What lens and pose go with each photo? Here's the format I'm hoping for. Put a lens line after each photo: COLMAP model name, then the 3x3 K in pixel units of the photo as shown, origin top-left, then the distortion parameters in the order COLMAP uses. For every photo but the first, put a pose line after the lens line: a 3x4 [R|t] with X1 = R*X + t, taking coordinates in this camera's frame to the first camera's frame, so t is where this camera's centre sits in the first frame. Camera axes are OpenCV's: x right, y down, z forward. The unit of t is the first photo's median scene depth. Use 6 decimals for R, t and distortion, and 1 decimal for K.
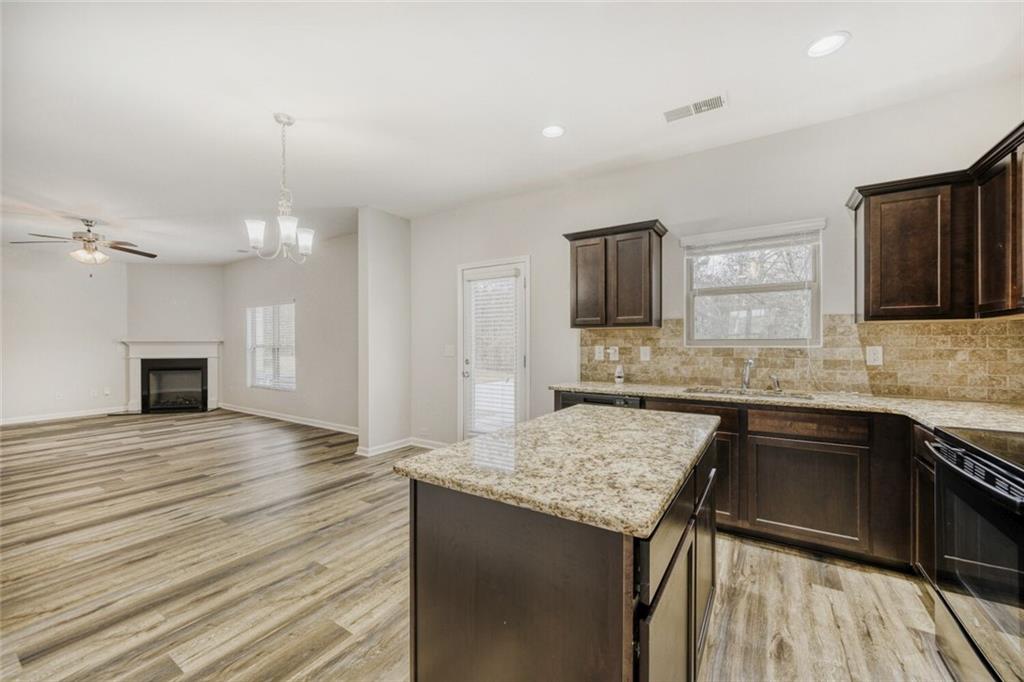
lens RADIAL K [[410.2, 0, 513.7], [0, 410.2, 345.4], [0, 0, 1]] dist [-0.003193, 0.000041]
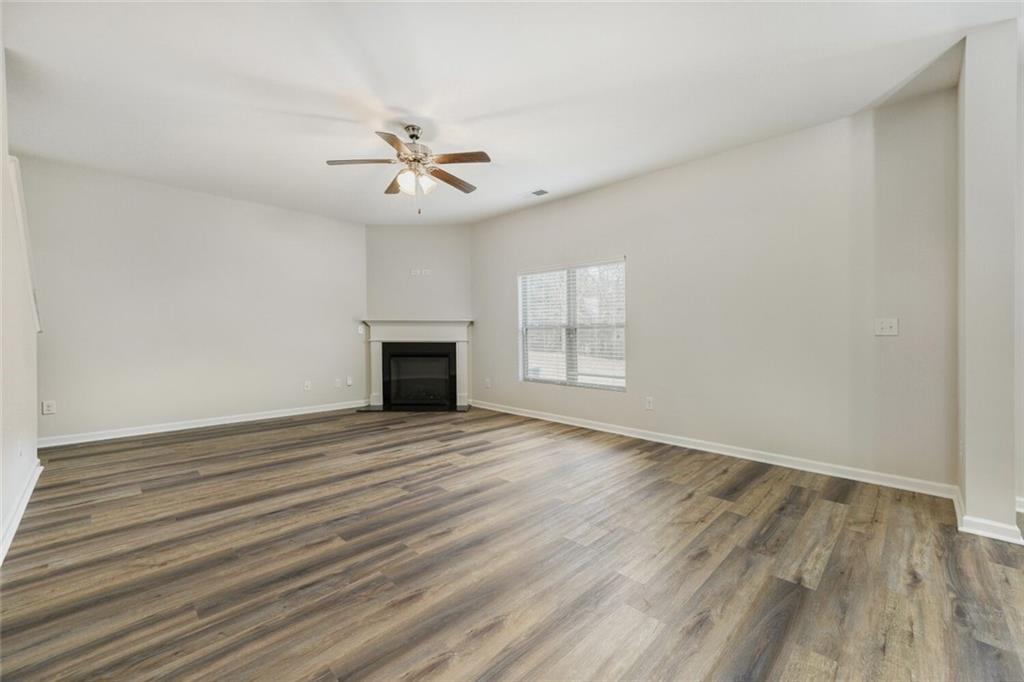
lens RADIAL K [[410.2, 0, 517.9], [0, 410.2, 339.6], [0, 0, 1]] dist [-0.003193, 0.000041]
pose [[0.982612, 0.007521, -0.185518, -0.496654], [-0.006275, 0.999954, 0.007304, 0.020181], [0.185565, -0.006013, 0.982614, 0.248343]]
